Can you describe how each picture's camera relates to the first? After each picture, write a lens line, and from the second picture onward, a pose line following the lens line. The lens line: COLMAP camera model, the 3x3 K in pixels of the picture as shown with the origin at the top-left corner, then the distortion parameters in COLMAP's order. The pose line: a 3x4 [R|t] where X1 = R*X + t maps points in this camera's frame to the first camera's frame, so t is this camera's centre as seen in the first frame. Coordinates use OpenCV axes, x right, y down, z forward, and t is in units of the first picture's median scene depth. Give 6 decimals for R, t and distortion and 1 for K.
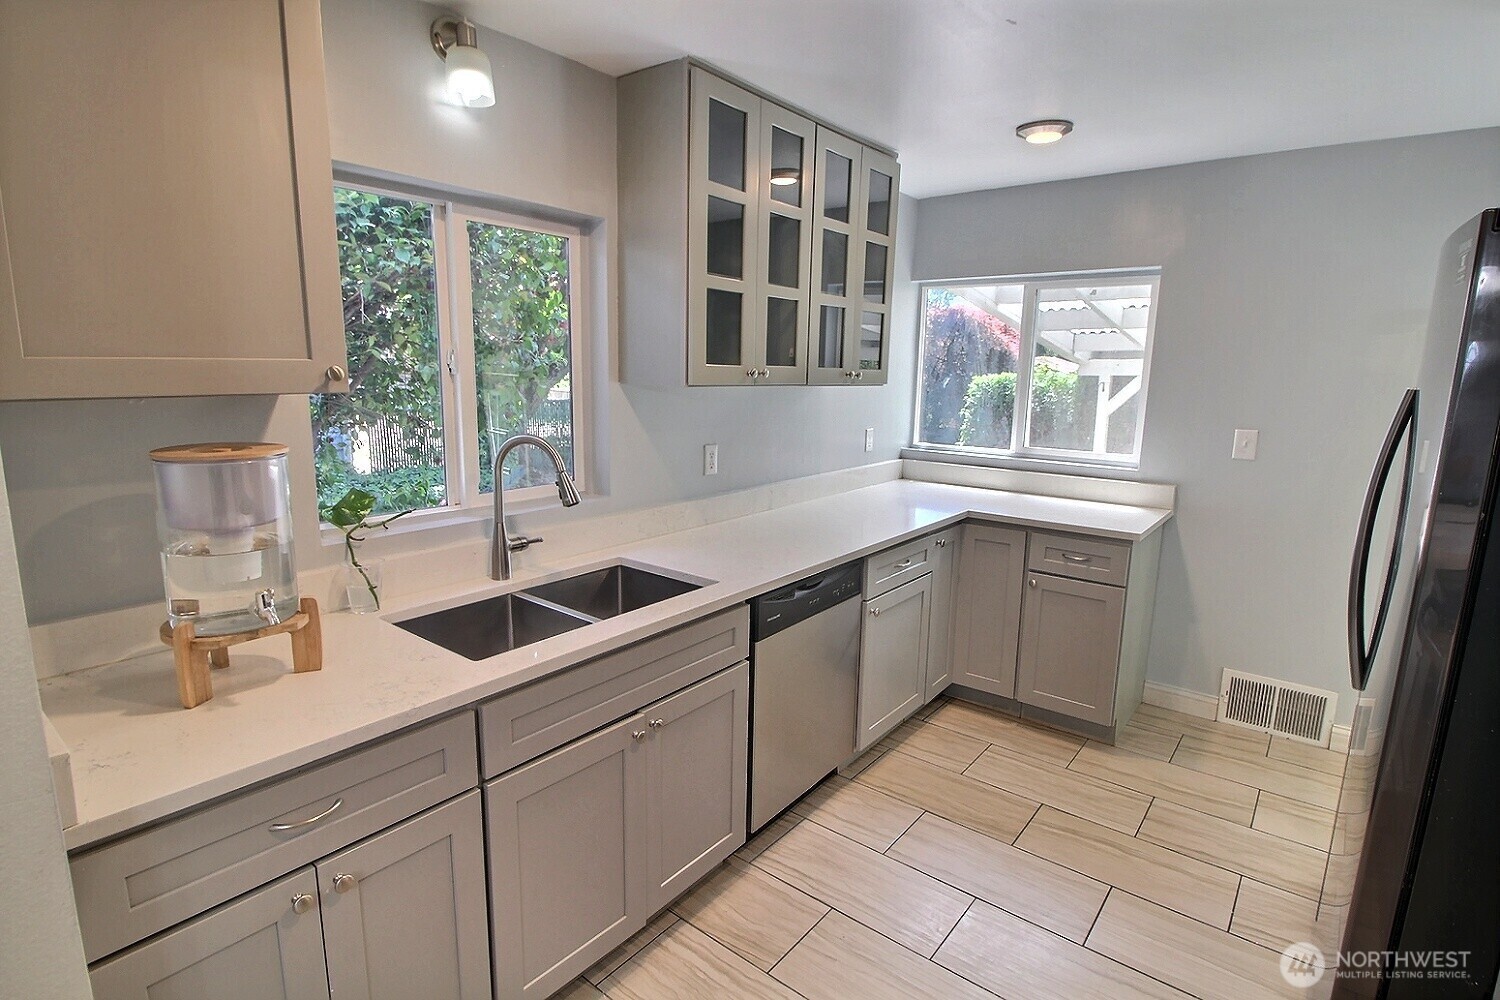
lens RADIAL K [[752.9, 0, 752.0], [0, 752.9, 496.6], [0, 0, 1]] dist [0.008296, -0.015343]
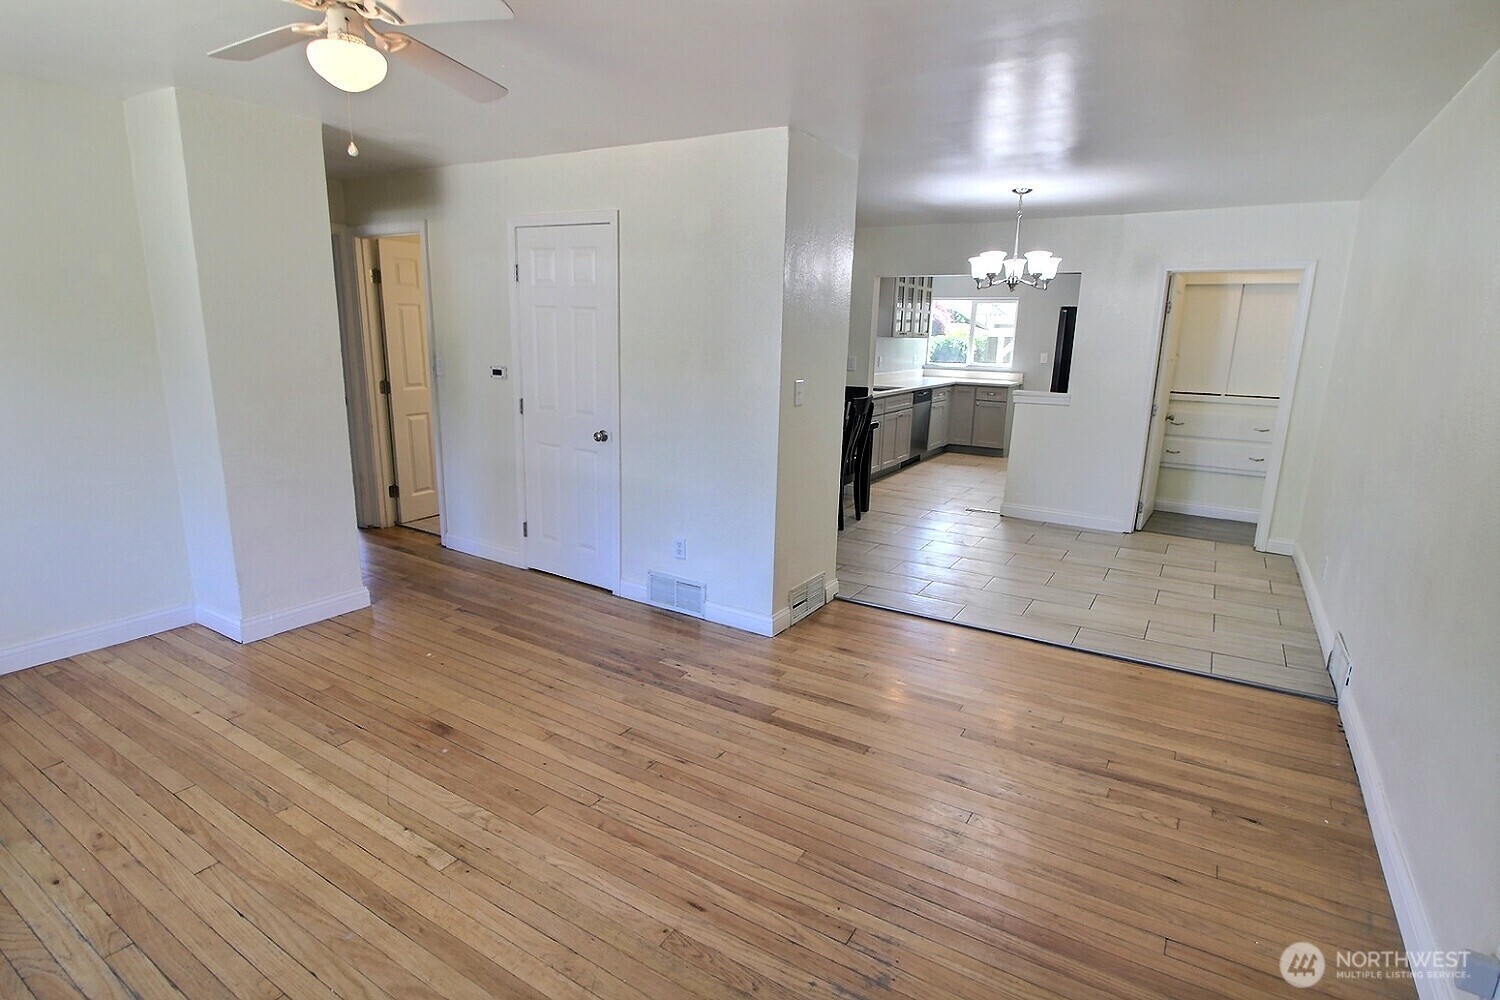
lens RADIAL K [[752.9, 0, 756.0], [0, 752.9, 503.2], [0, 0, 1]] dist [0.008296, -0.015343]
pose [[0.992281, -0.021976, 0.122046, -0.898707], [0.015262, 0.998332, 0.055672, 0.333508], [-0.123066, -0.053380, 0.990962, -1.935437]]
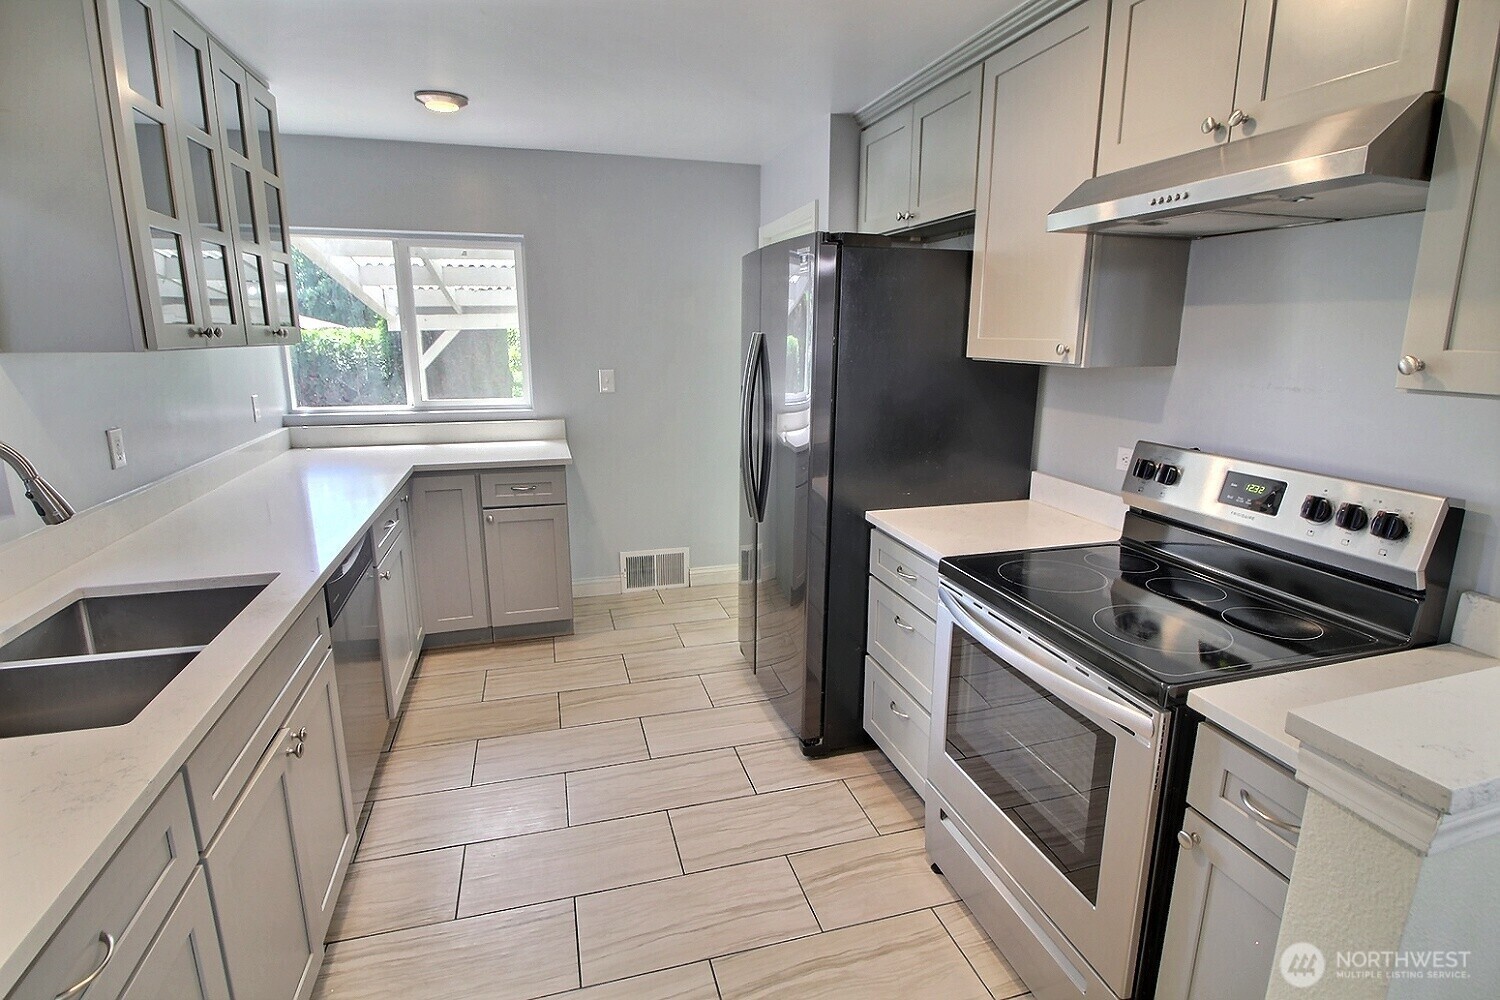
lens RADIAL K [[752.9, 0, 751.9], [0, 752.9, 498.8], [0, 0, 1]] dist [0.008296, -0.015343]
pose [[0.584823, -0.192913, 0.787888, -0.270779], [0.145611, 0.980498, 0.131990, -0.004769], [-0.797985, 0.037534, 0.601507, 0.022243]]
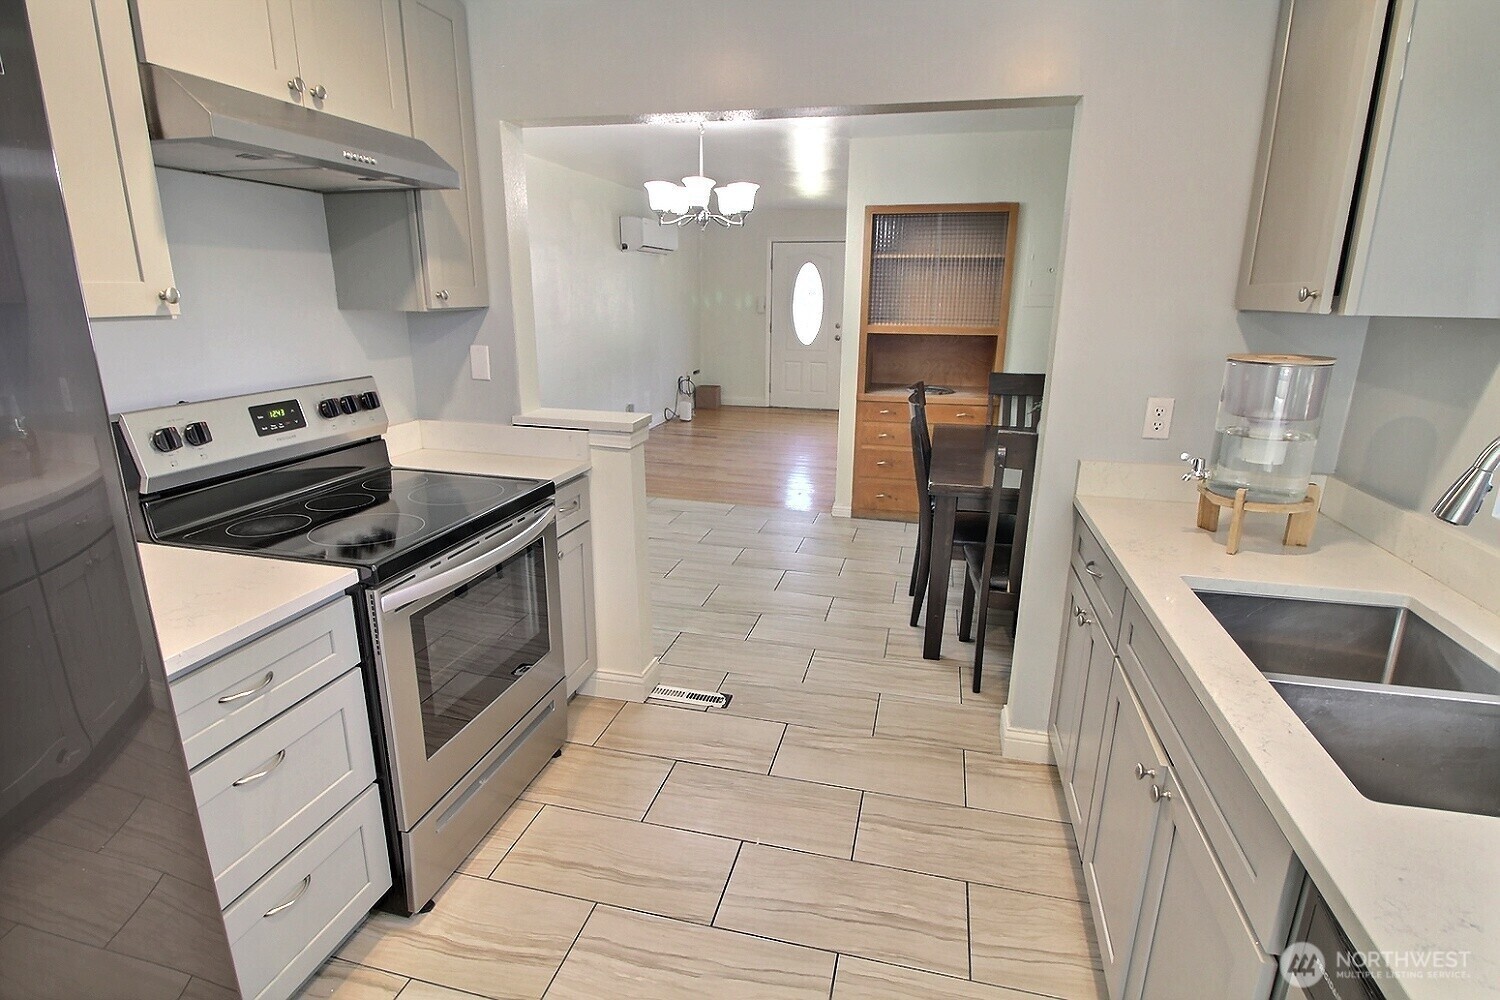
lens RADIAL K [[752.9, 0, 765.4], [0, 752.9, 504.4], [0, 0, 1]] dist [0.008296, -0.015343]
pose [[-0.903902, 0.090657, -0.418022, 0.245118], [-0.099522, 0.905887, 0.411660, -0.109609], [0.416001, 0.413703, -0.809811, 0.722756]]
